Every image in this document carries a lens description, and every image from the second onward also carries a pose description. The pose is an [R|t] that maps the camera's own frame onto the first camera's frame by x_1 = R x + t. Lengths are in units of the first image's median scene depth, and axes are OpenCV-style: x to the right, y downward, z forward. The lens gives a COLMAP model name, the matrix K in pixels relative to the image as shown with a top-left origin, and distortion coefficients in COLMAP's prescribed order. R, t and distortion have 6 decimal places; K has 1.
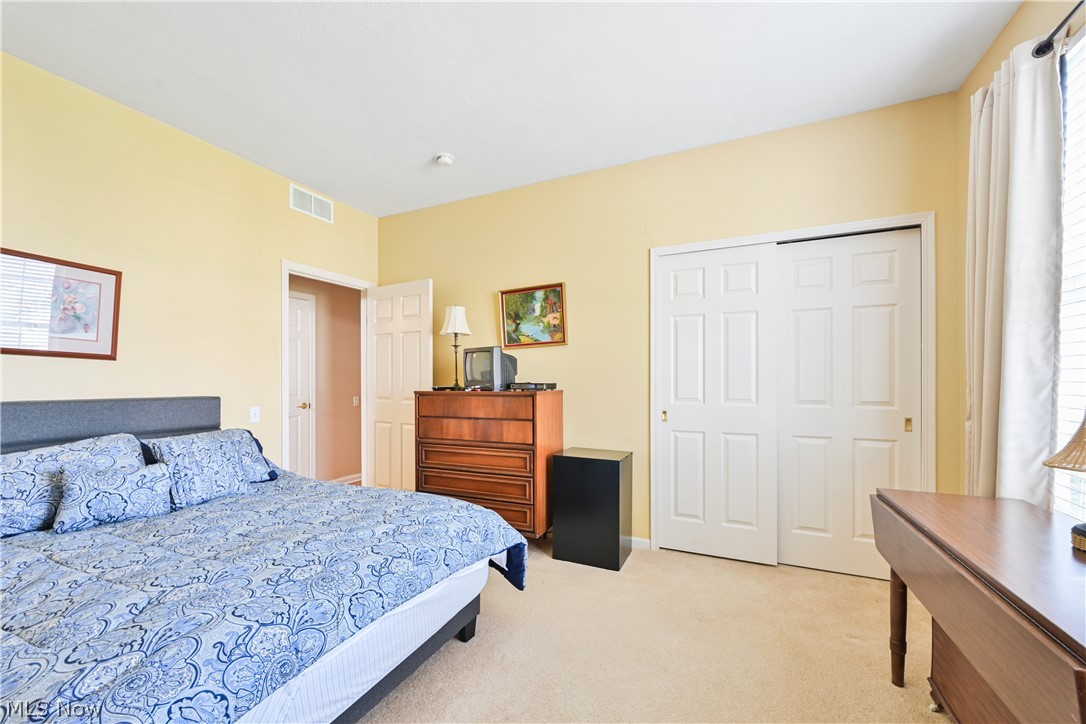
lens RADIAL K [[447.9, 0, 545.4], [0, 447.9, 380.9], [0, 0, 1]] dist [0.001327, 0.000017]
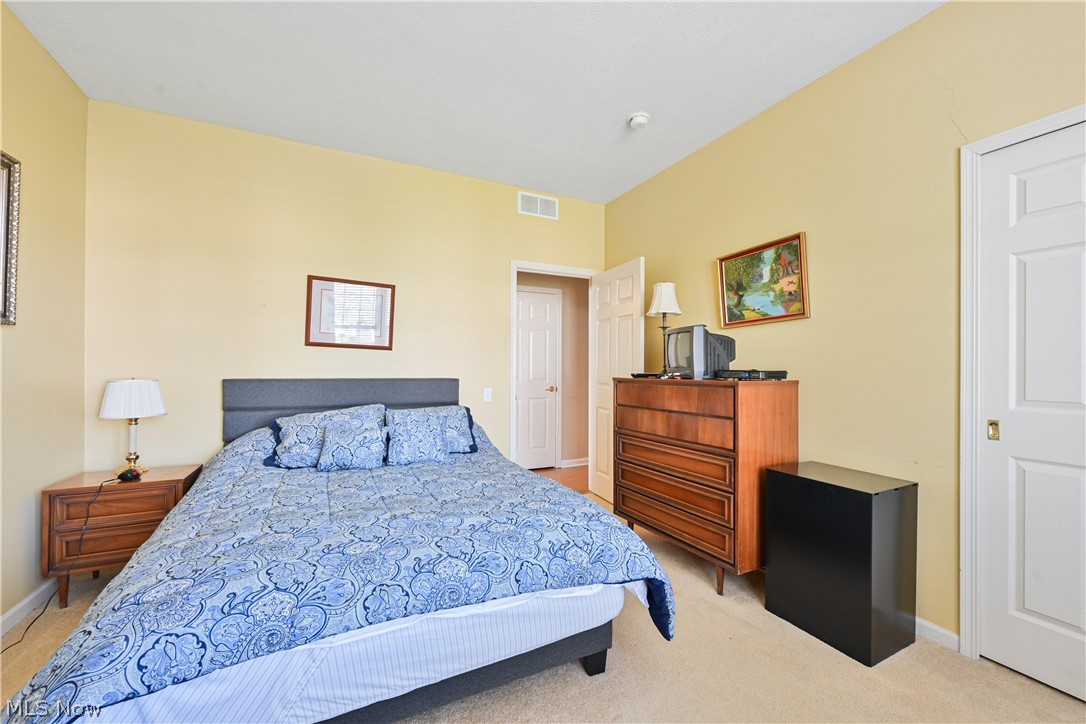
lens RADIAL K [[433.3, 0, 540.2], [0, 433.3, 366.9], [0, 0, 1]] dist [-0.001179, -0.000133]
pose [[0.768414, 0.004926, -0.639934, 0.185418], [-0.006989, 0.999975, -0.000694, 0.001991], [0.639914, 0.005005, 0.768430, 0.213456]]
